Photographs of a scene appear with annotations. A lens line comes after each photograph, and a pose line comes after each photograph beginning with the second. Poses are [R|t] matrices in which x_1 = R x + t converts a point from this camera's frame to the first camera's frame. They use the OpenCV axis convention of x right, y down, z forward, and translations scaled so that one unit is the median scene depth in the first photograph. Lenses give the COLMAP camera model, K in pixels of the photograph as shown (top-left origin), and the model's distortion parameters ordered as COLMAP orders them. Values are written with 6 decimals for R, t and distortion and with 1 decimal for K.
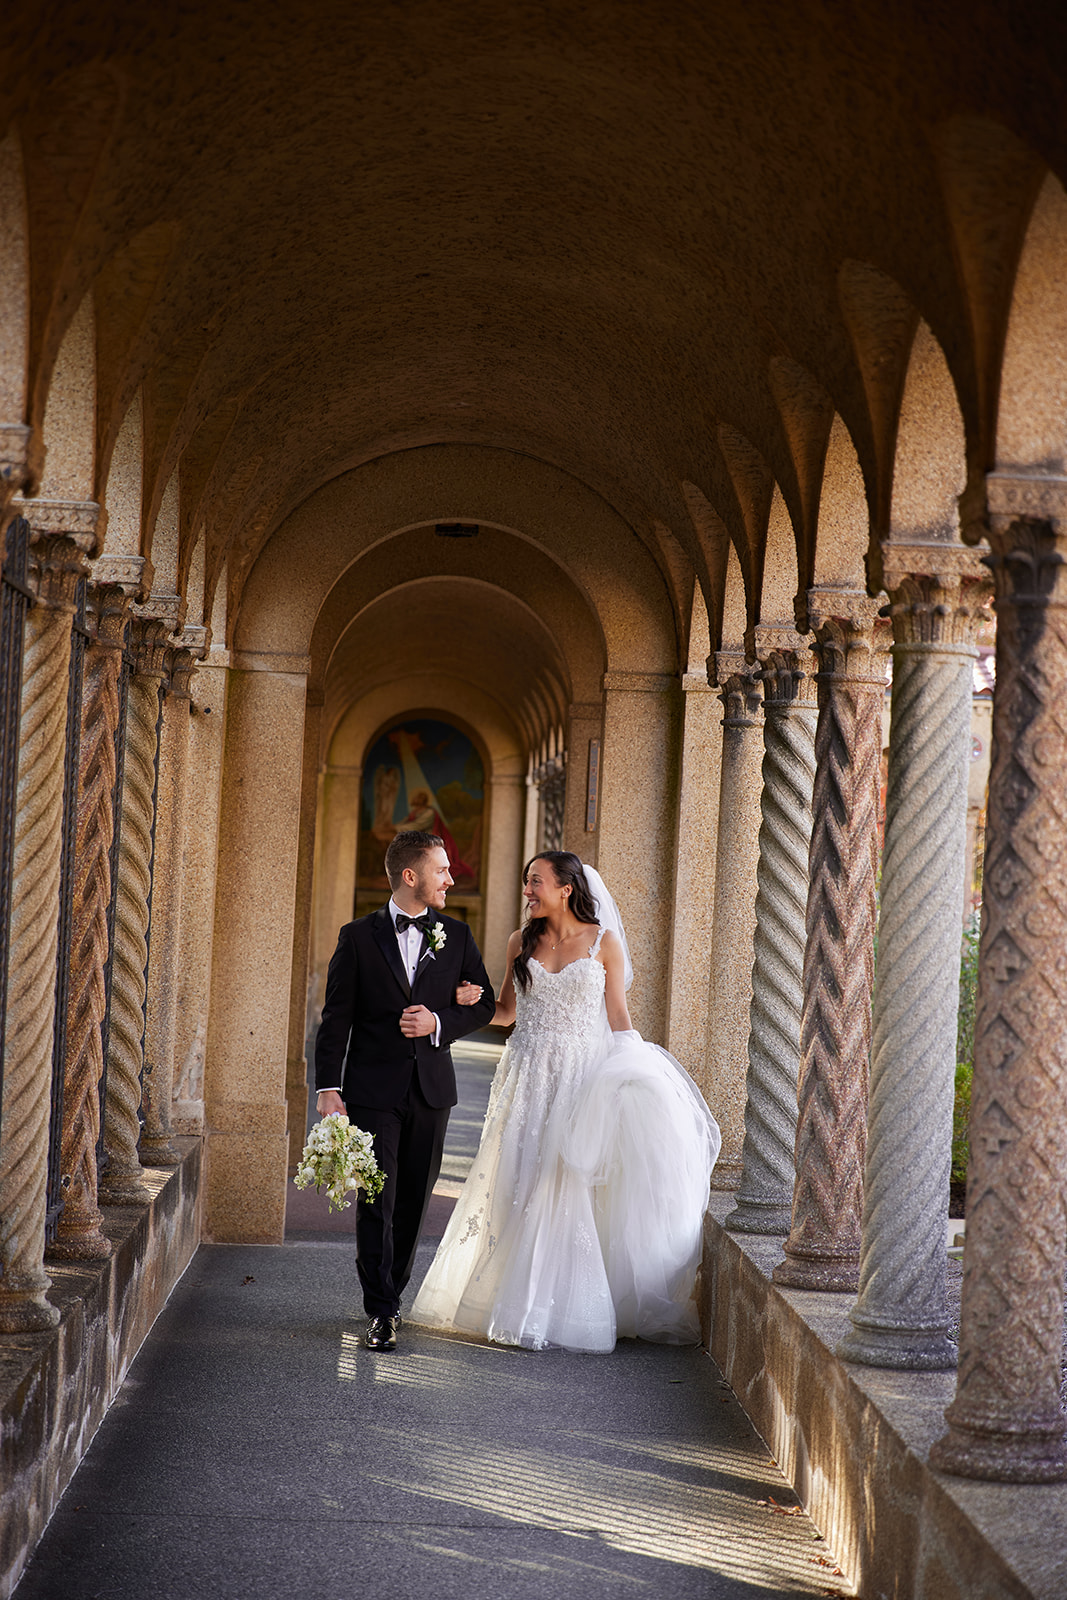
lens RADIAL K [[3097.9, 0, 533.5], [0, 3097.9, 800.0], [0, 0, 1]] dist [0.006140, -0.104178]
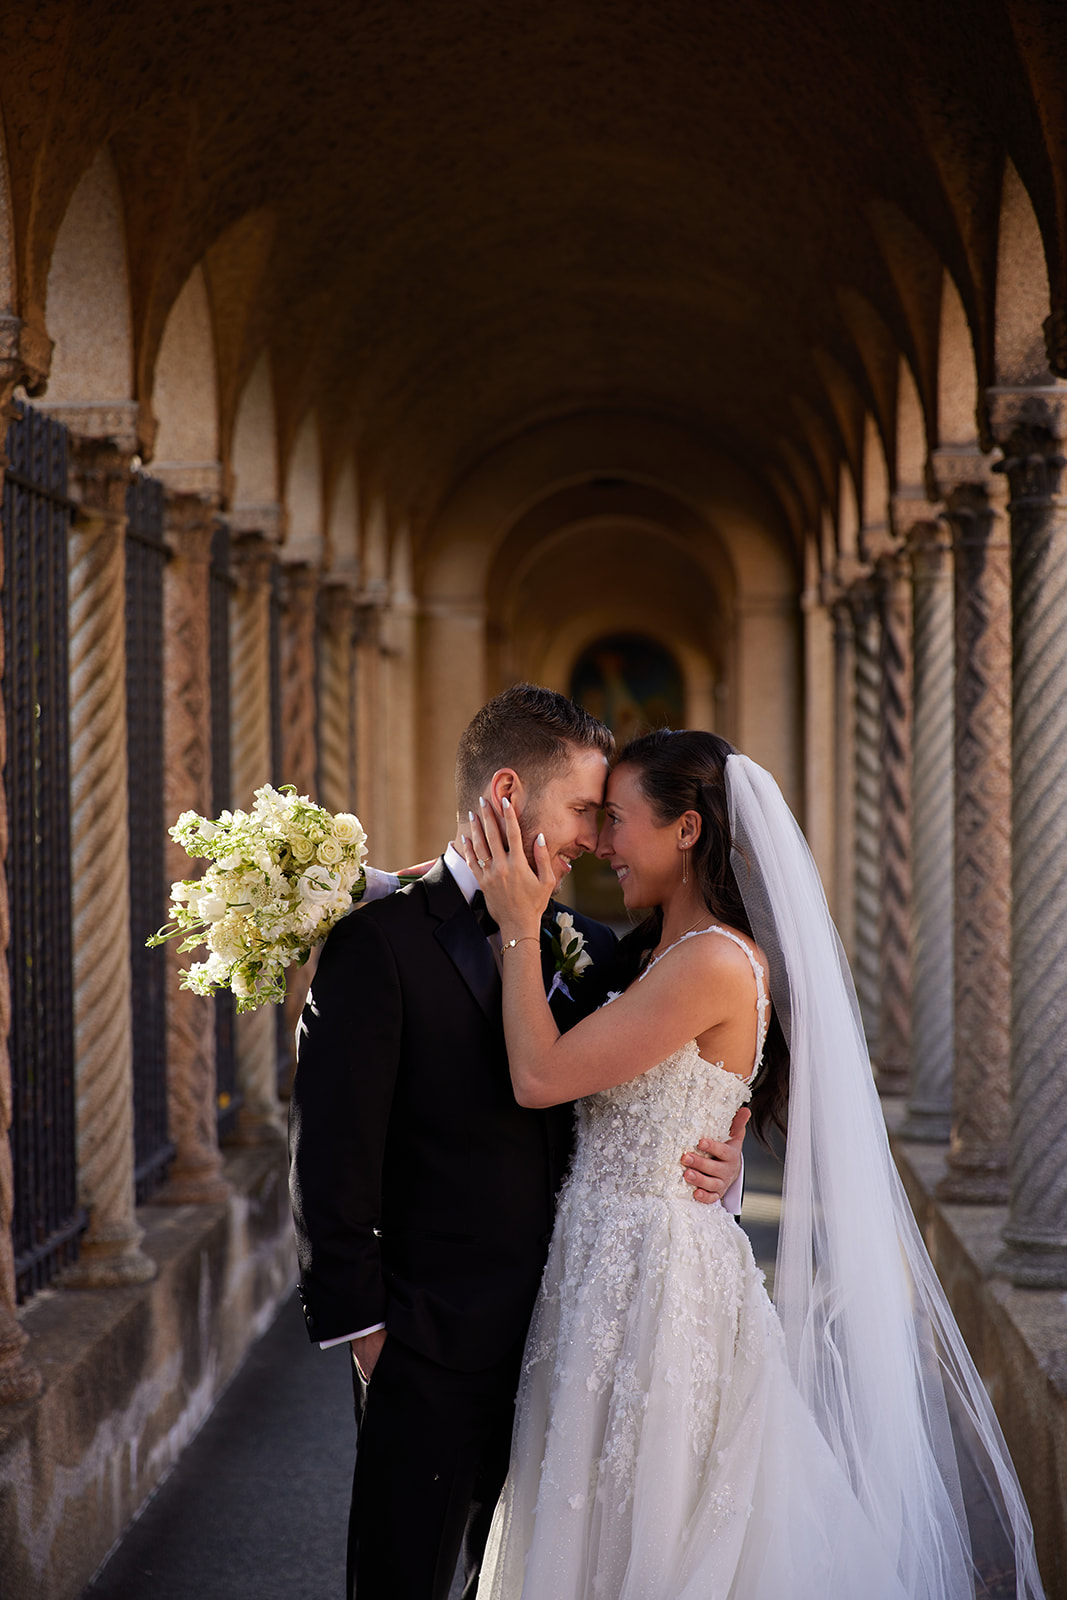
lens RADIAL K [[3272.1, 0, 509.1], [0, 3272.1, 802.1], [0, 0, 1]] dist [-0.058409, 0.158388]
pose [[0.994283, -0.055477, -0.091231, 0.061836], [0.057911, 0.998027, 0.024247, 0.000248], [0.089705, -0.029392, 0.995535, -0.305329]]
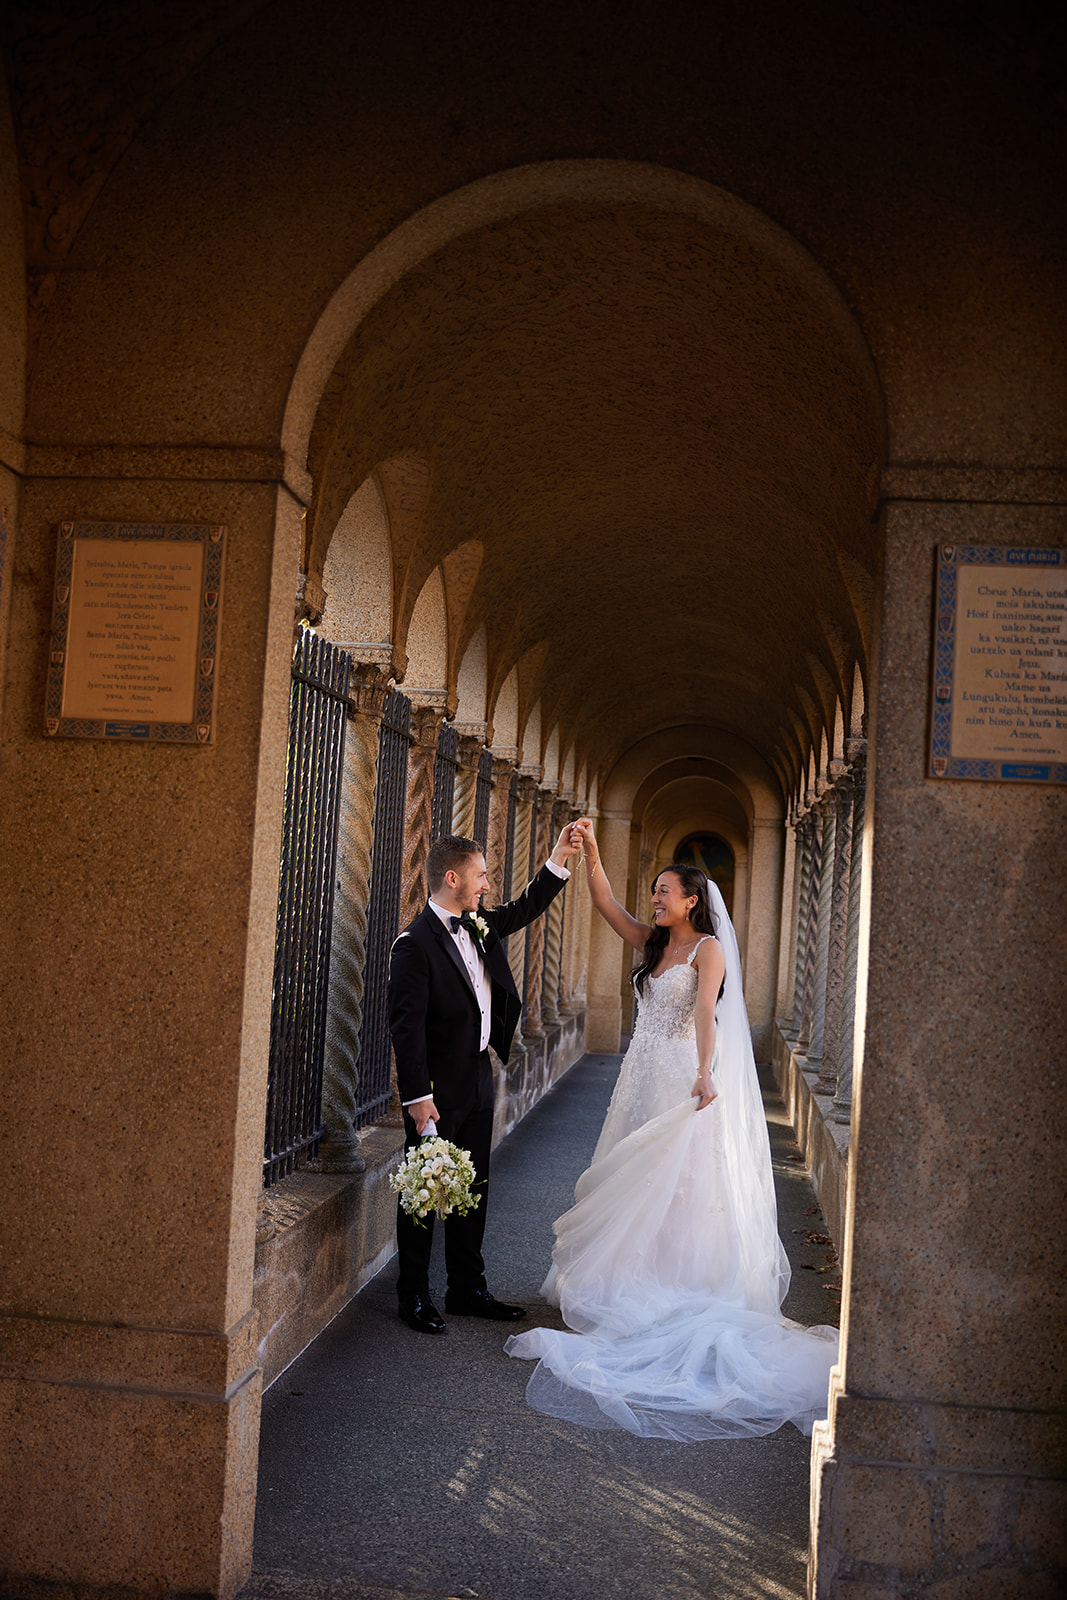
lens RADIAL K [[1854.2, 0, 533.5], [0, 1854.2, 800.0], [0, 0, 1]] dist [-0.077072, -0.001545]
pose [[0.988445, 0.001650, -0.151569, 0.098055], [-0.008148, 0.999073, -0.042260, 0.008200], [0.151359, 0.043007, 0.987543, -0.606752]]
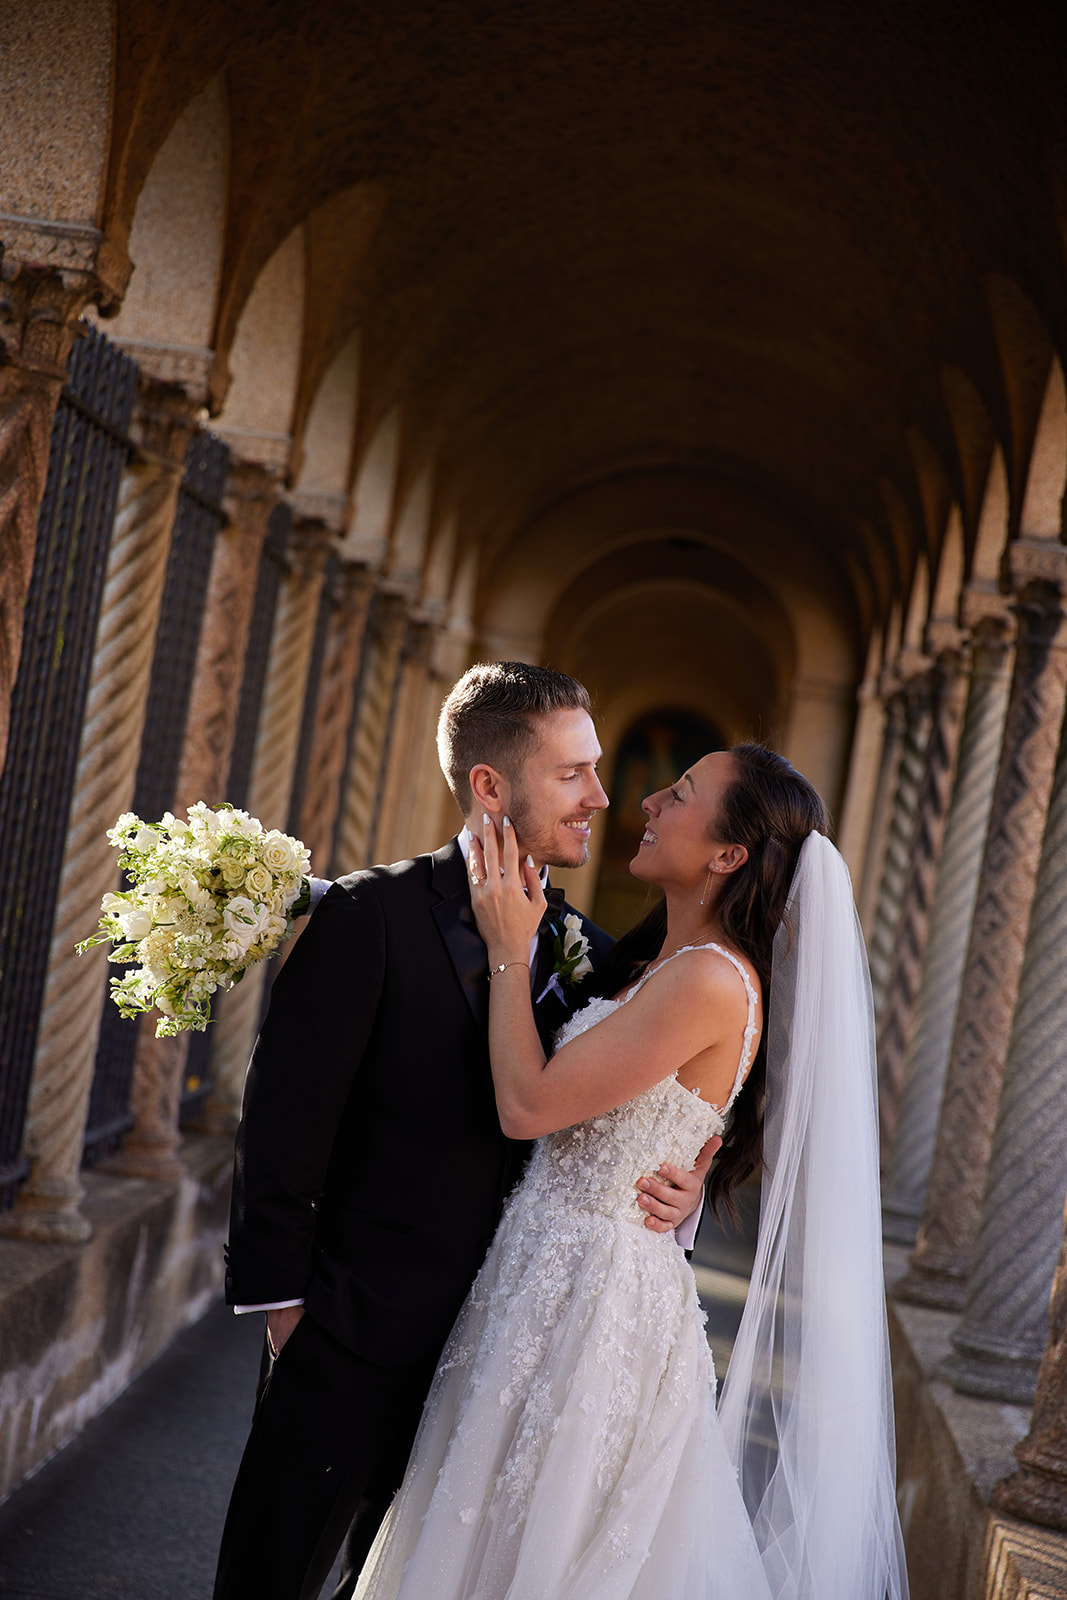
lens RADIAL K [[3261.3, 0, 534.4], [0, 3261.3, 917.3], [0, 0, 1]] dist [-0.033538, -0.062672]
pose [[0.990001, 0.106300, -0.092729, 0.066381], [-0.103288, 0.993974, 0.036713, 0.016028], [0.096073, -0.026768, 0.995014, -0.280881]]
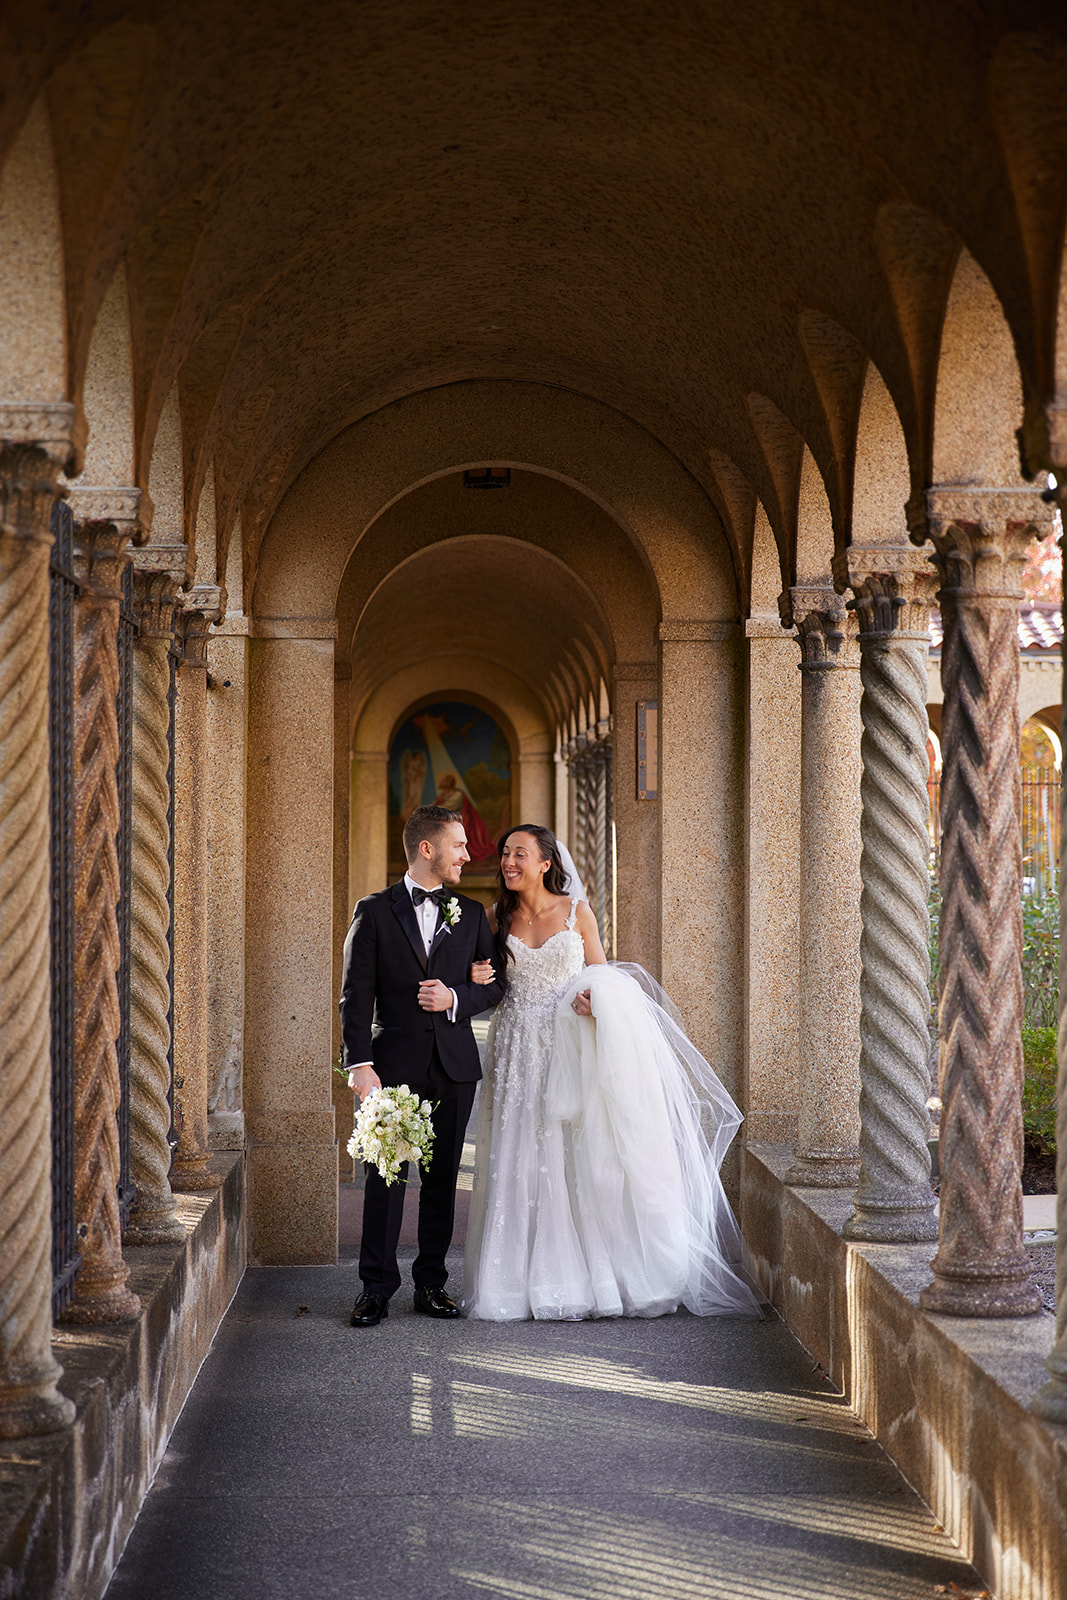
lens RADIAL K [[2809.9, 0, 533.5], [0, 2809.9, 800.0], [0, 0, 1]] dist [-0.023480, 0.126666]
pose [[0.998877, -0.047367, -0.000425, -0.022007], [0.047369, 0.998870, 0.003764, 0.008579], [0.000247, -0.003780, 0.999993, 0.232480]]
